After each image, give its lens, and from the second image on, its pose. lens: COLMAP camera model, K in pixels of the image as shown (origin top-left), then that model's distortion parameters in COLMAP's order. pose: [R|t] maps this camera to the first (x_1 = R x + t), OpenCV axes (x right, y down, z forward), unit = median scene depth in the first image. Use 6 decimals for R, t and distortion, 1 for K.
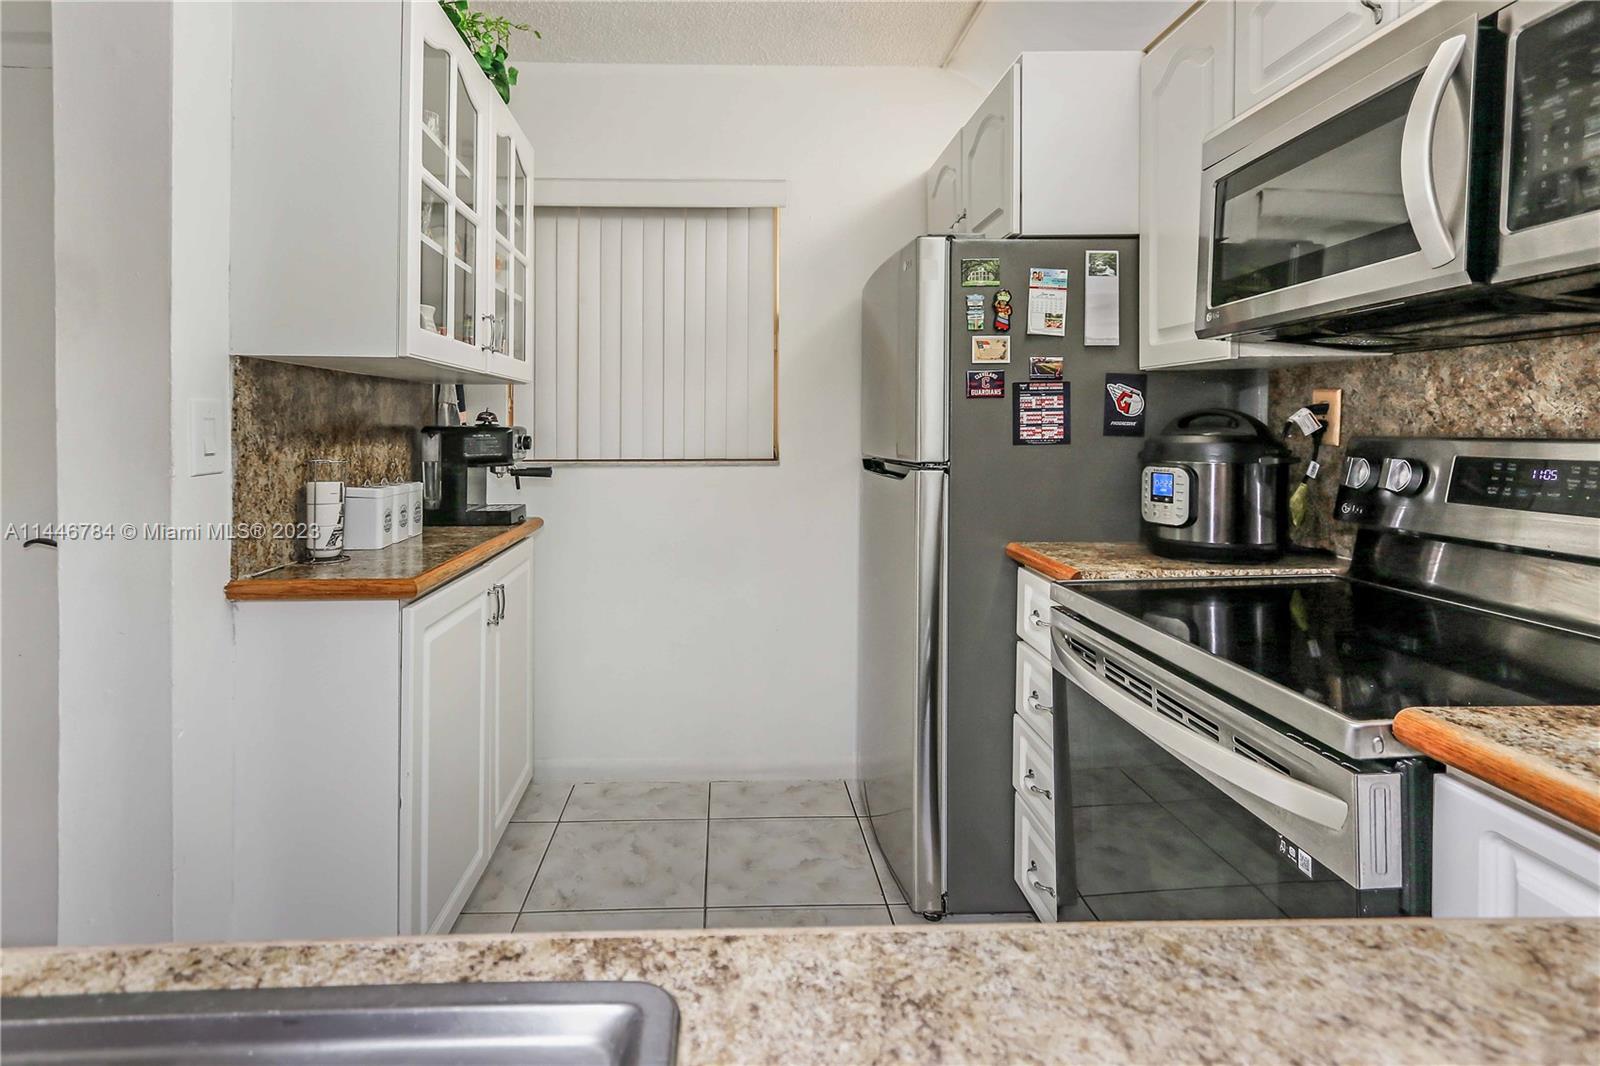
lens RADIAL K [[781.8, 0, 758.8], [0, 781.8, 450.5], [0, 0, 1]] dist [0.004084, 0.000436]
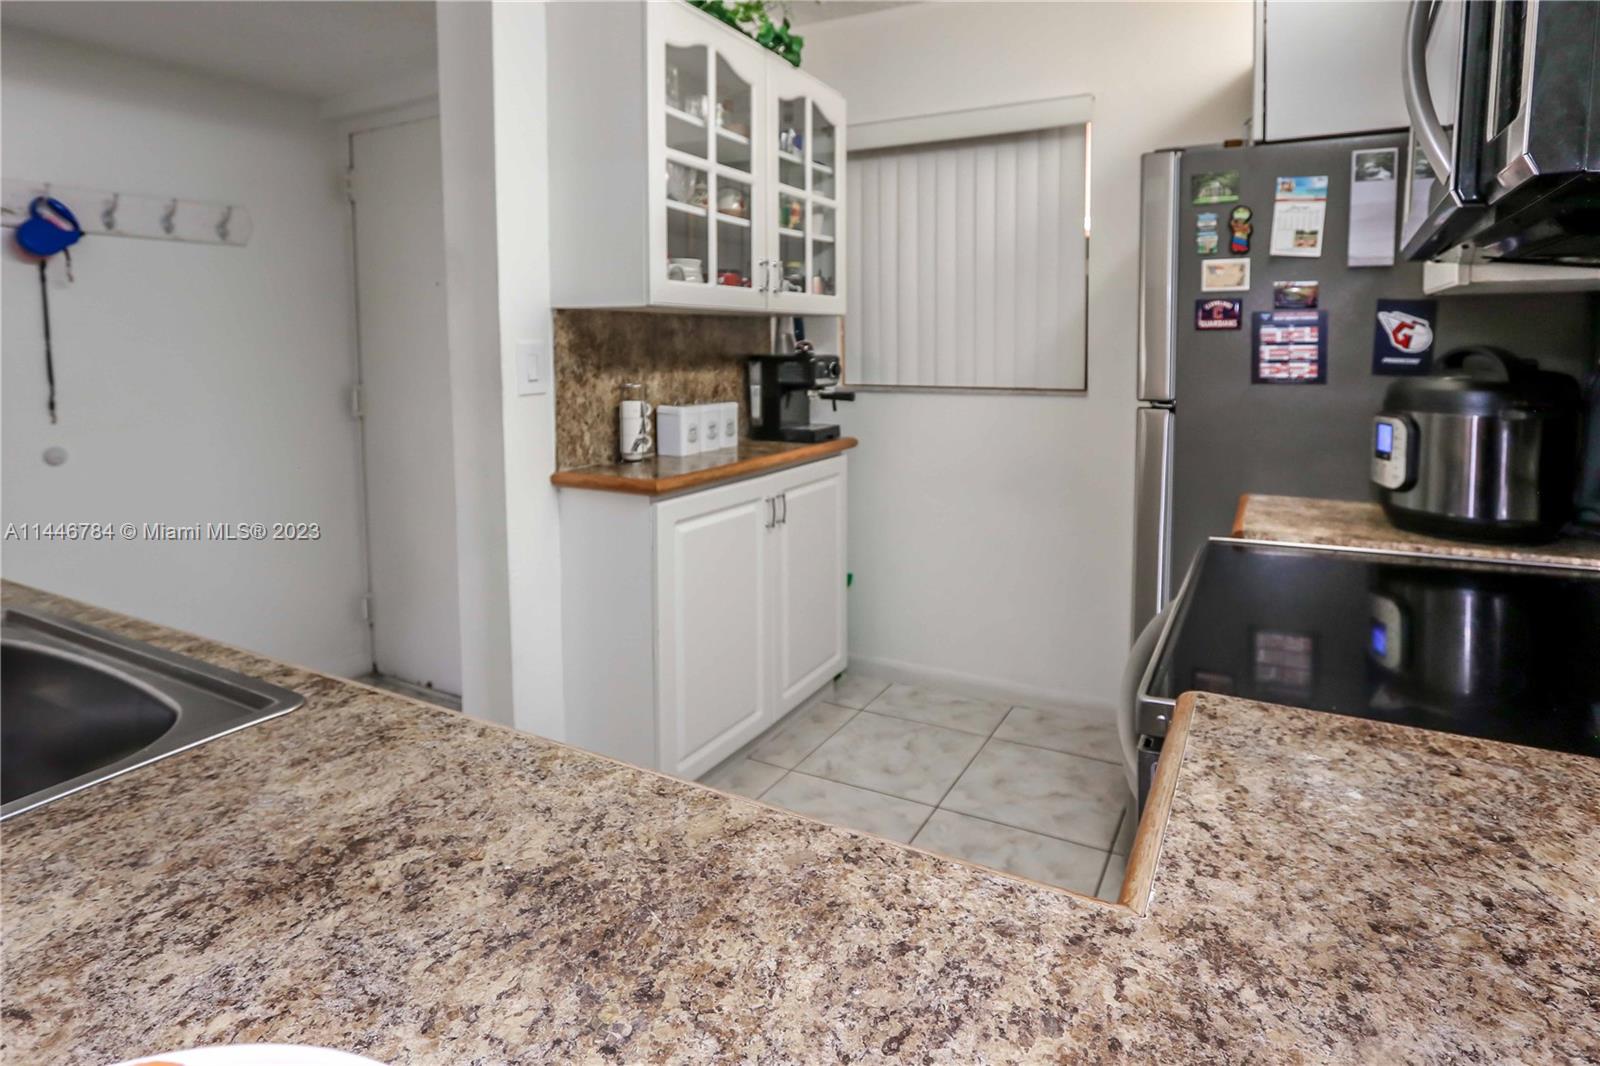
lens RADIAL K [[776.9, 0, 801.2], [0, 776.9, 412.6], [0, 0, 1]] dist [-0.010205, -0.000213]
pose [[0.884977, 0.037690, -0.464107, 0.288387], [-0.013521, 0.998378, 0.055296, -0.016353], [0.465438, -0.042660, 0.884052, -0.004151]]
